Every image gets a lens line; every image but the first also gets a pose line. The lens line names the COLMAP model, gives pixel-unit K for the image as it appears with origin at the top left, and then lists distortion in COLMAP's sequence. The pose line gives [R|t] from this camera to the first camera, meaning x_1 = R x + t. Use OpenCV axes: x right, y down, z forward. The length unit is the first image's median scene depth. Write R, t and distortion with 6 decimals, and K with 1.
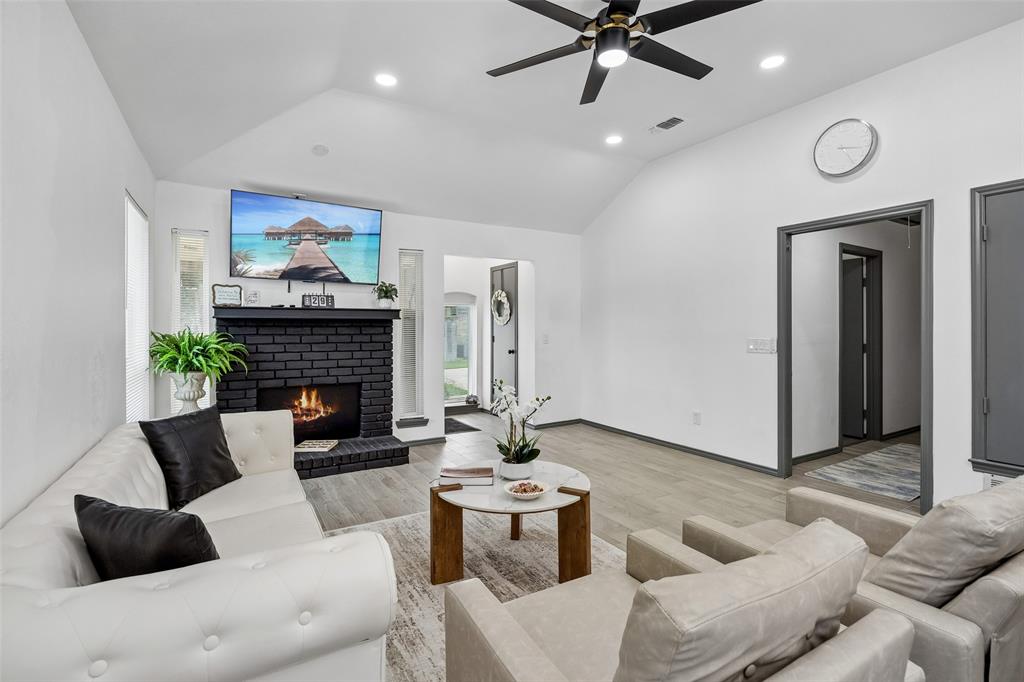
lens RADIAL K [[467.4, 0, 511.7], [0, 467.4, 330.2], [0, 0, 1]] dist [-0.002755, -0.000147]
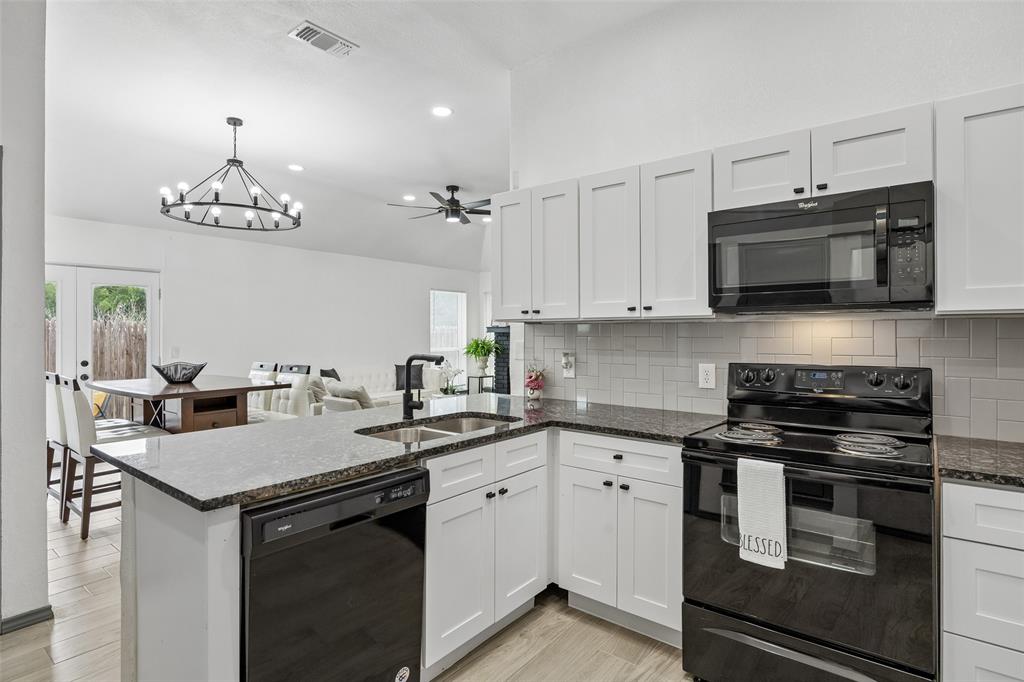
lens RADIAL K [[522.9, 0, 510.7], [0, 522.9, 331.3], [0, 0, 1]] dist [-0.004328, 0.000149]
pose [[0.345819, -0.004977, -0.938288, 1.501000], [-0.003054, 0.999975, -0.006430, -0.013880], [0.938296, 0.005089, 0.345795, 0.214777]]
